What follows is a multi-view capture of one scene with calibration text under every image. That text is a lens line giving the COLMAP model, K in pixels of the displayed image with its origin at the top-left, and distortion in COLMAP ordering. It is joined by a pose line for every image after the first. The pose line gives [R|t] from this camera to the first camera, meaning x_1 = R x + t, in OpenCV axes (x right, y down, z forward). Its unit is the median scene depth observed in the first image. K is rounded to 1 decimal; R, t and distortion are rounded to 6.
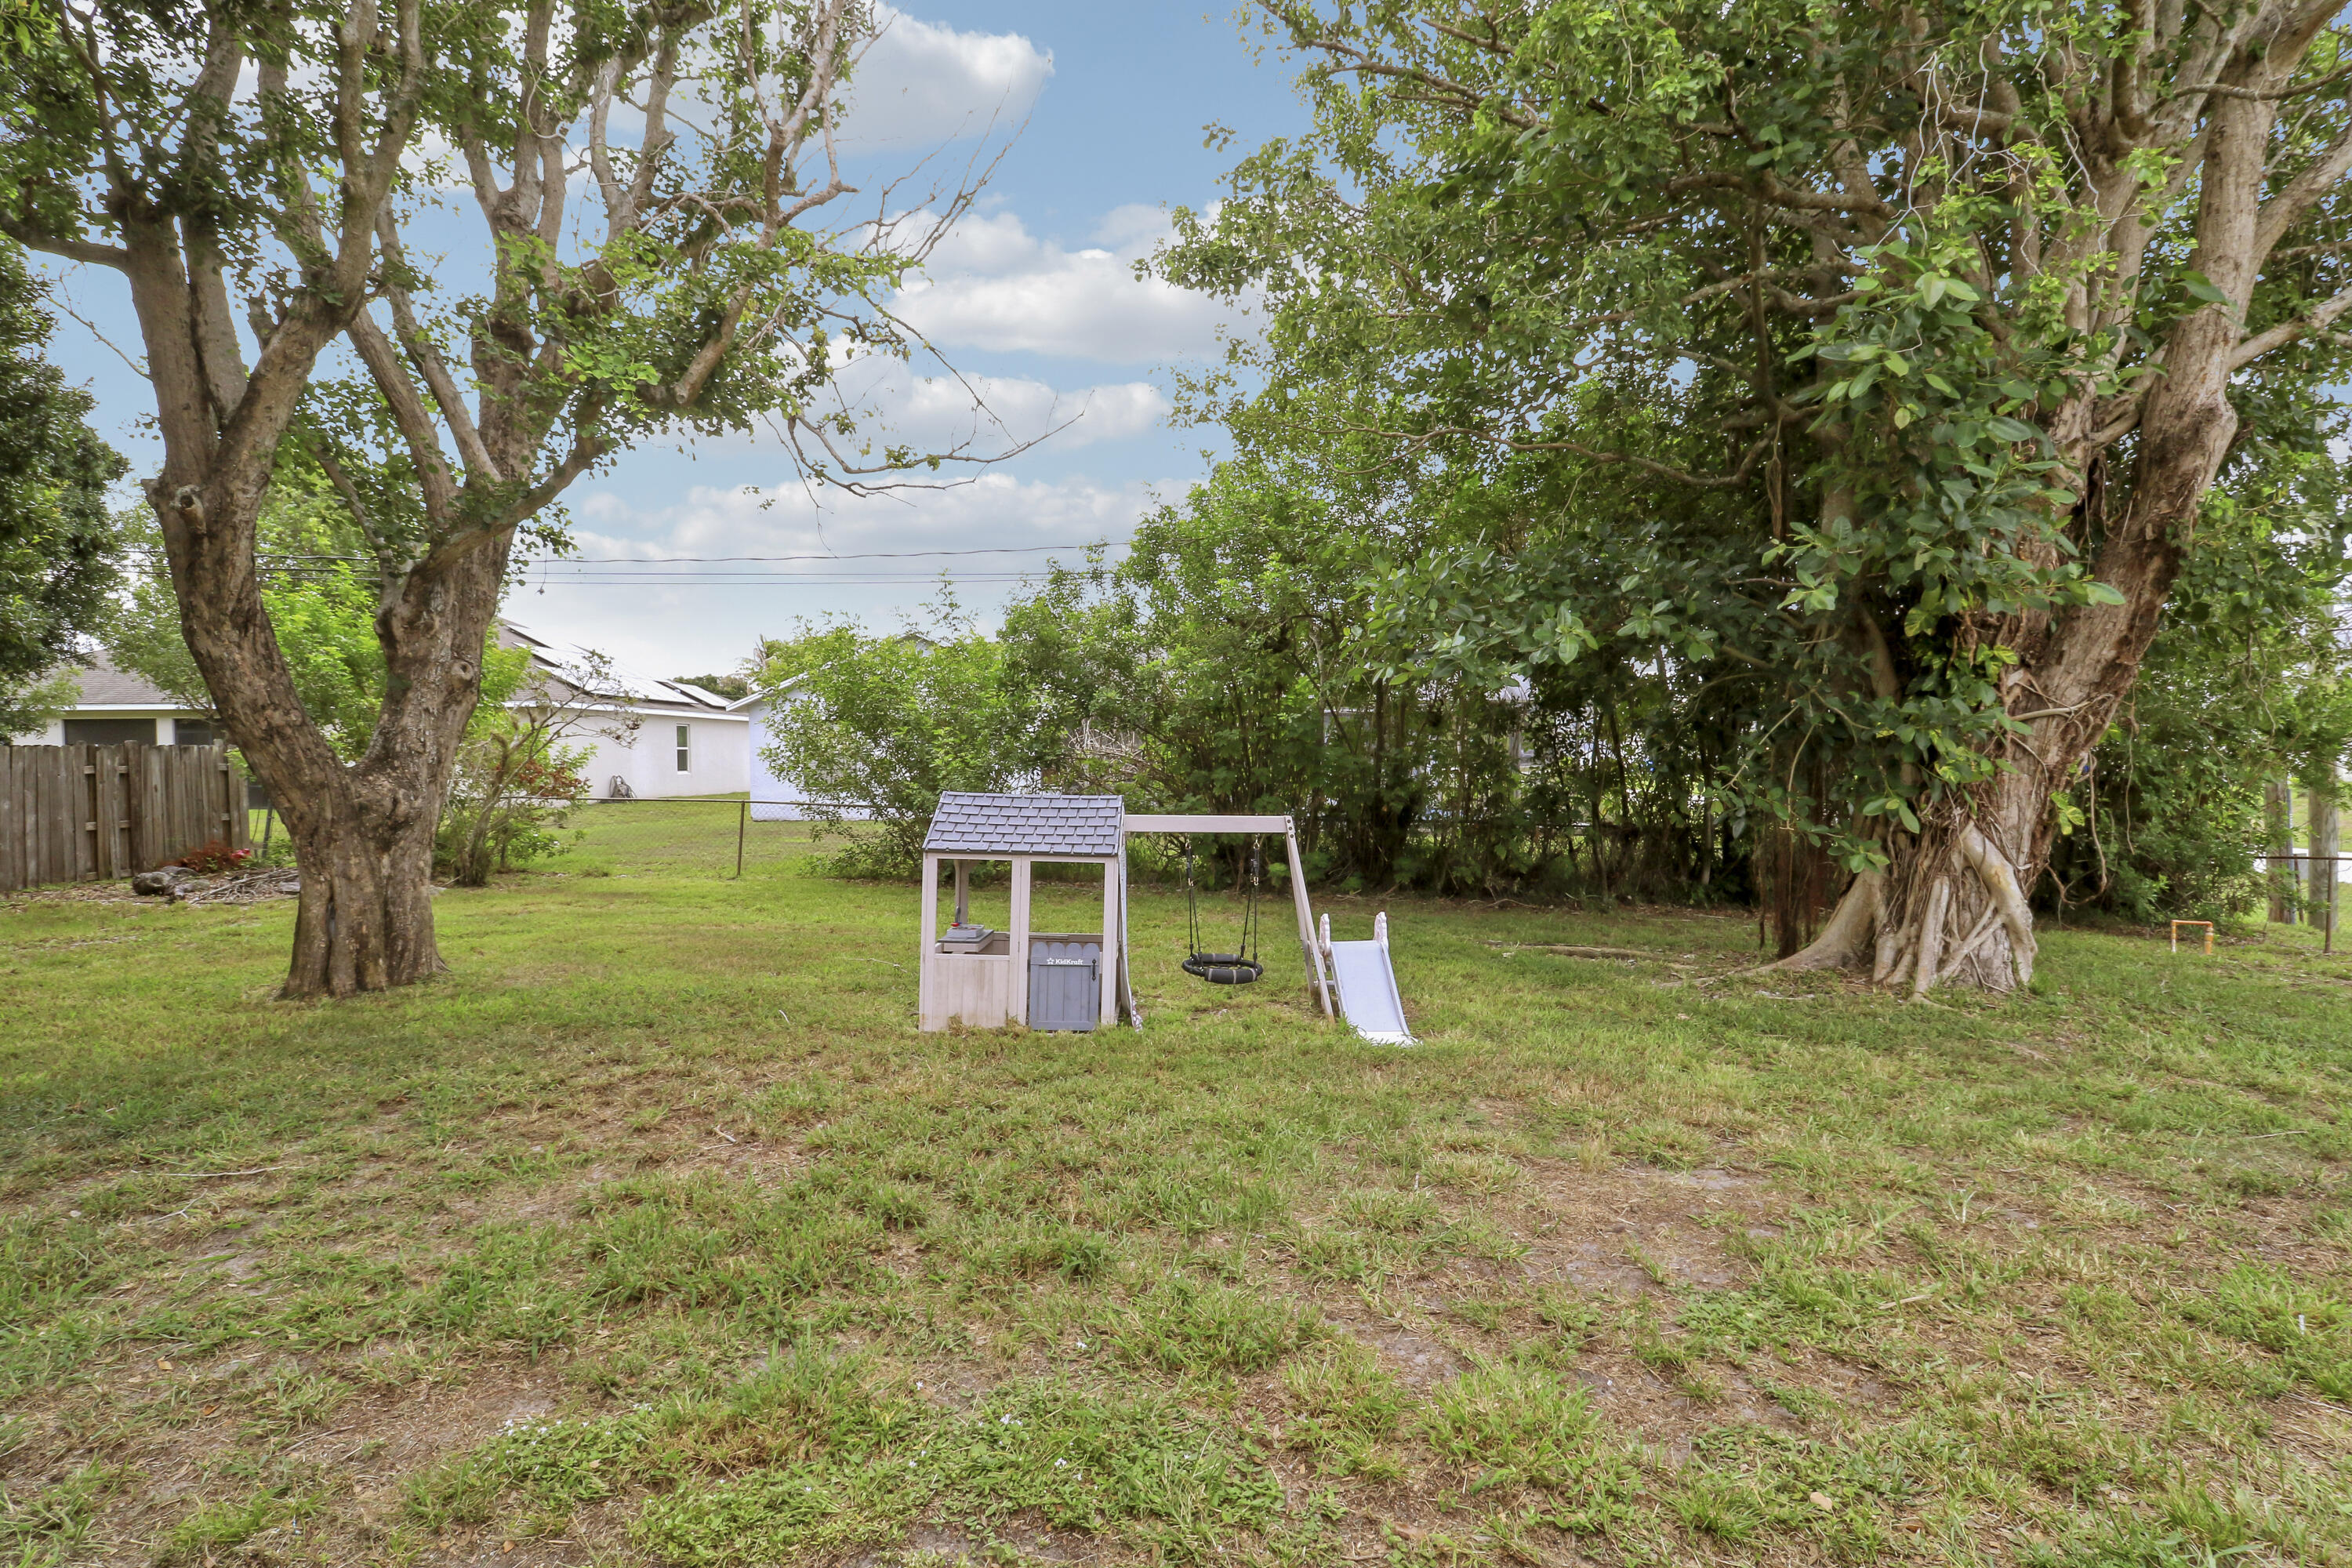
lens RADIAL K [[1093.0, 0, 1177.5], [0, 1093.0, 774.3], [0, 0, 1]] dist [-0.001589, -0.011363]
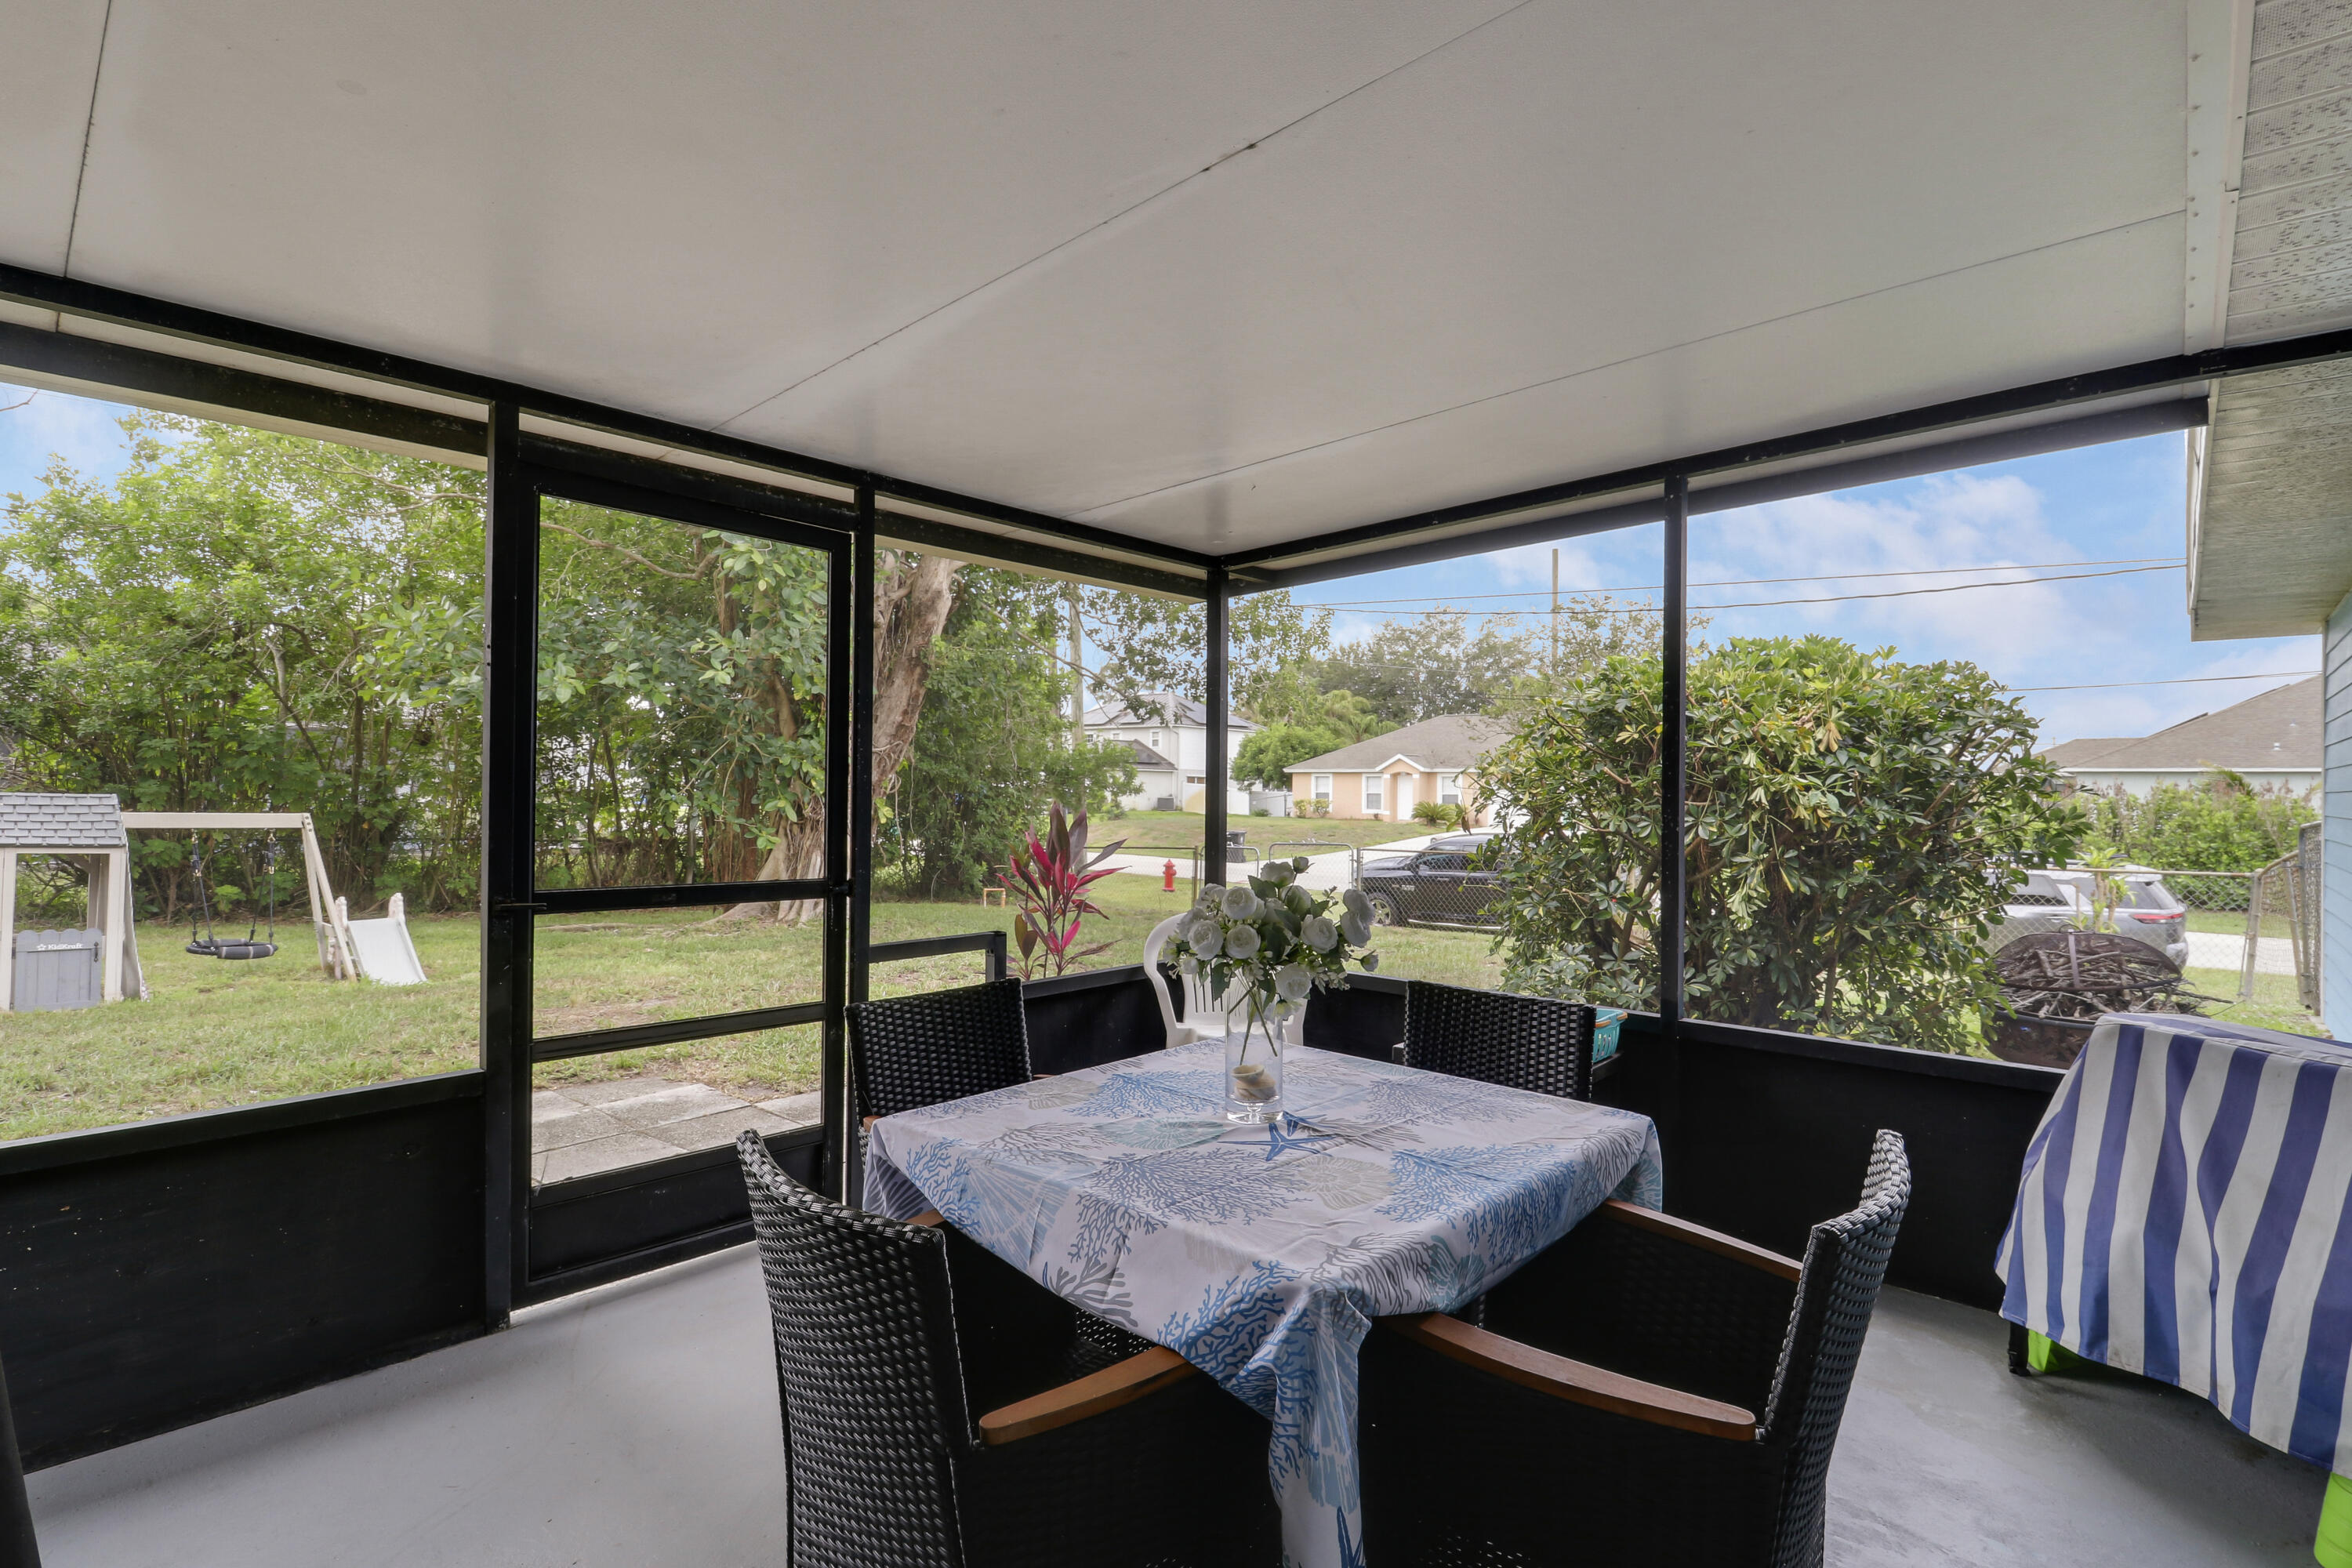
lens RADIAL K [[1110.7, 0, 1212.8], [0, 1110.7, 803.7], [0, 0, 1]] dist [-0.003353, -0.013447]
pose [[0.643839, 0.004353, 0.765148, -0.174818], [-0.001024, 0.999988, -0.004828, 0.032233], [-0.765160, 0.002325, 0.643836, -0.502236]]
